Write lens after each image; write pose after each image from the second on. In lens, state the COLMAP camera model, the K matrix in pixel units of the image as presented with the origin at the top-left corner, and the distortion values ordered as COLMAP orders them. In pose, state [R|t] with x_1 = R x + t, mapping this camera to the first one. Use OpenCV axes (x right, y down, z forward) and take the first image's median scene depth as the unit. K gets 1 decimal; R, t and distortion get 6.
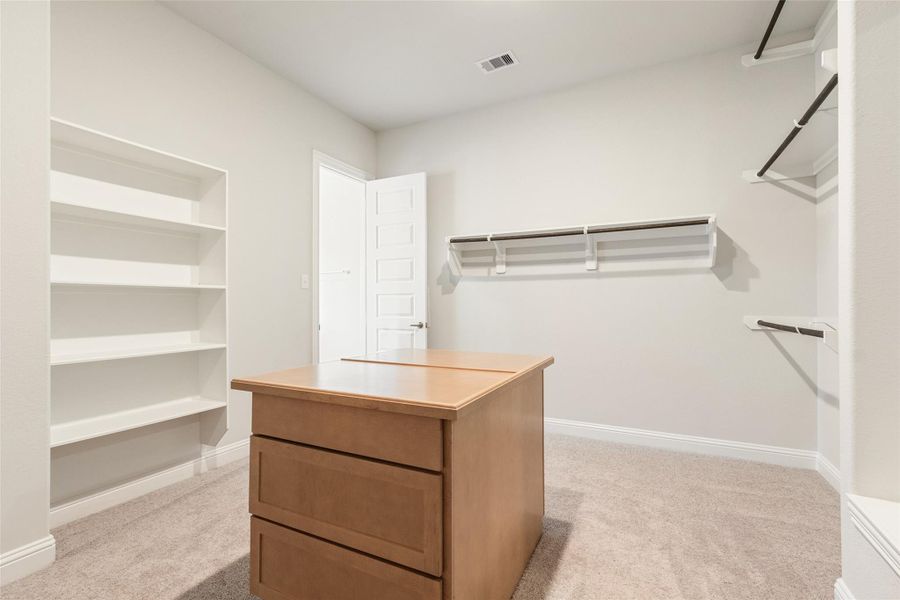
lens RADIAL K [[420.5, 0, 450.0], [0, 420.5, 300.0], [0, 0, 1]] dist [0.003247, 0.000221]
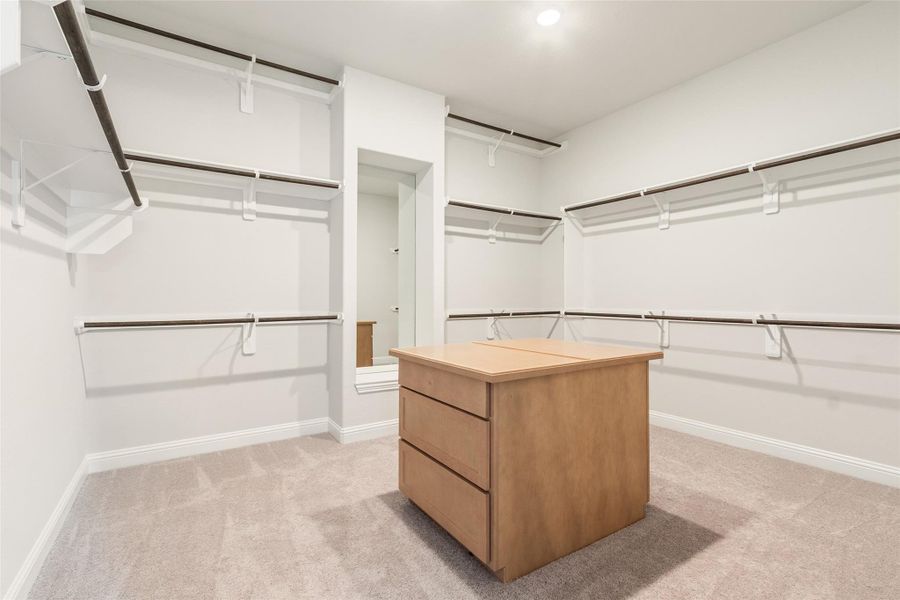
lens RADIAL K [[420.5, 0, 450.0], [0, 420.5, 300.0], [0, 0, 1]] dist [0.003247, 0.000221]
pose [[0.858648, 0.001030, -0.512564, 0.468564], [0.001042, 0.999992, 0.003755, -0.000850], [0.512564, -0.003758, 0.858641, -0.228566]]
